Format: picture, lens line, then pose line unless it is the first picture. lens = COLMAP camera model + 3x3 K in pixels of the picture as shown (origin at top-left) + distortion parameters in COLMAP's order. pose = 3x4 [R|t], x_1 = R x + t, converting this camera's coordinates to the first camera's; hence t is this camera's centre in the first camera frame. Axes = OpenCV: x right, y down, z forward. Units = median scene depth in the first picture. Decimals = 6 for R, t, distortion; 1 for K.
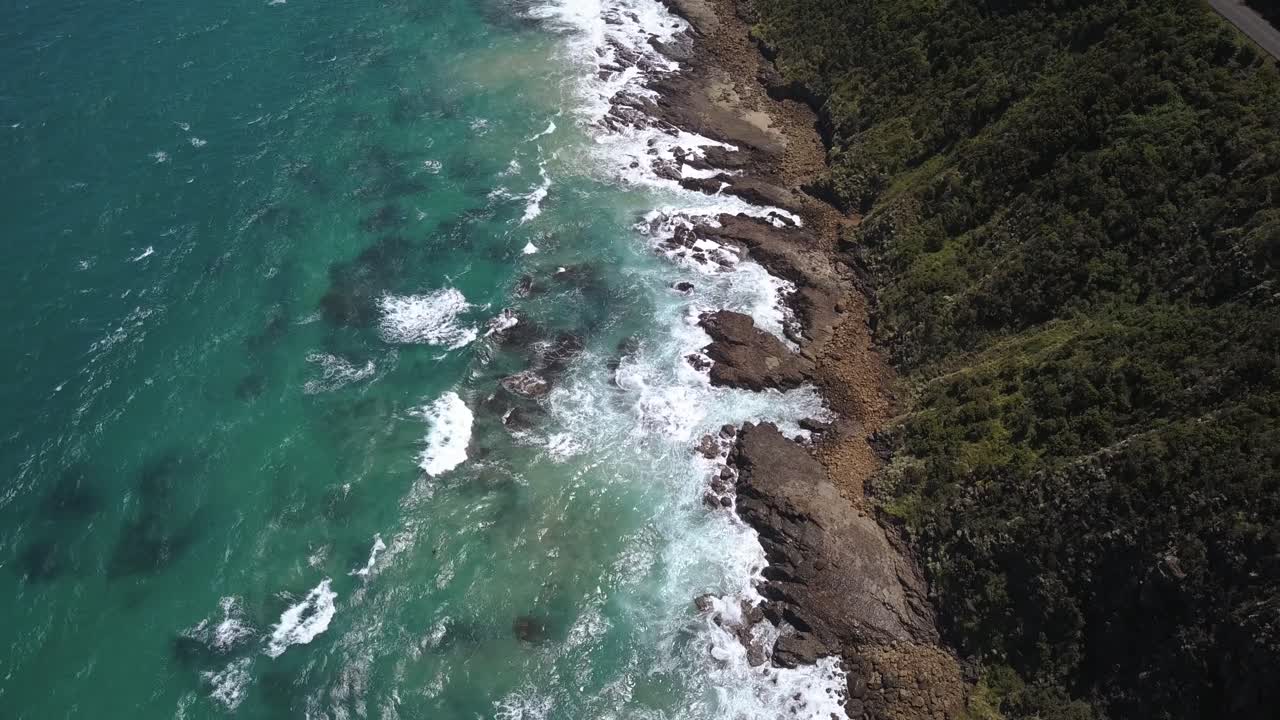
lens RADIAL K [[974.5, 0, 640.0], [0, 974.5, 360.0], [0, 0, 1]] dist [0.003050, -0.006233]
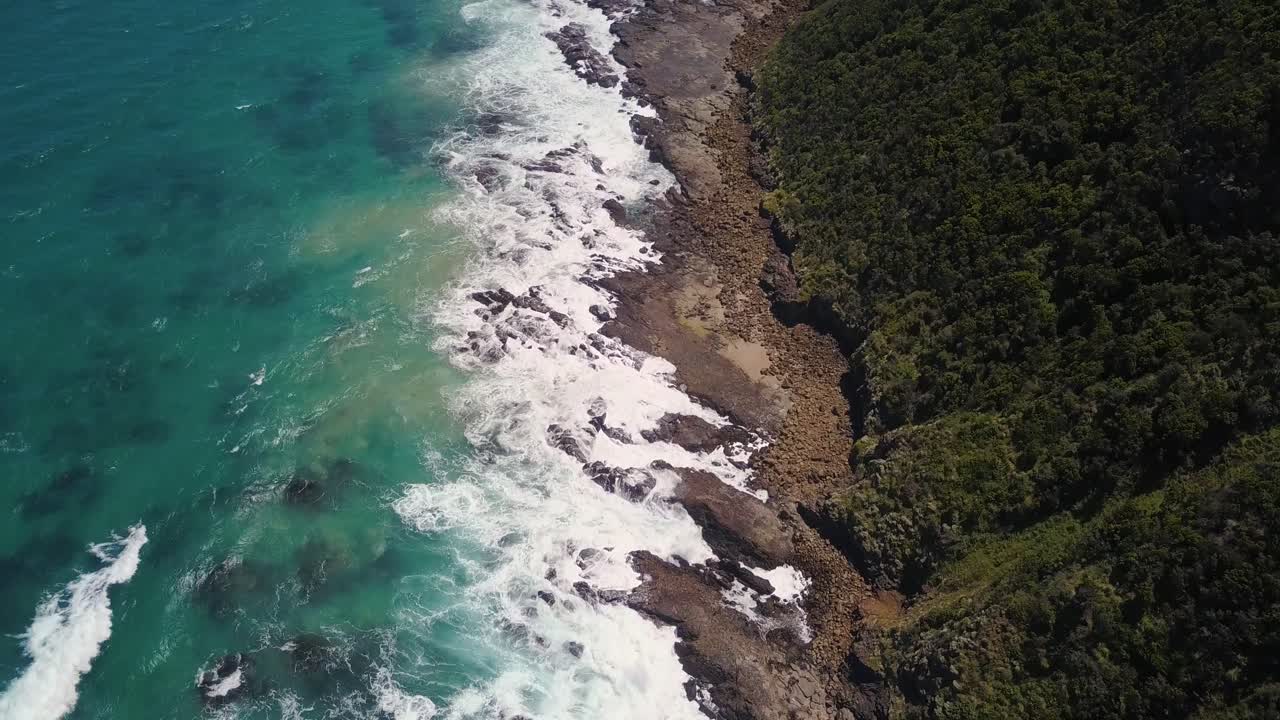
lens RADIAL K [[974.5, 0, 640.0], [0, 974.5, 360.0], [0, 0, 1]] dist [0.003050, -0.006233]
pose [[0.991515, 0.079308, -0.102995, 0.129032], [-0.088898, 0.991771, -0.092124, -0.203568], [0.094842, 0.100498, 0.990407, 0.453019]]
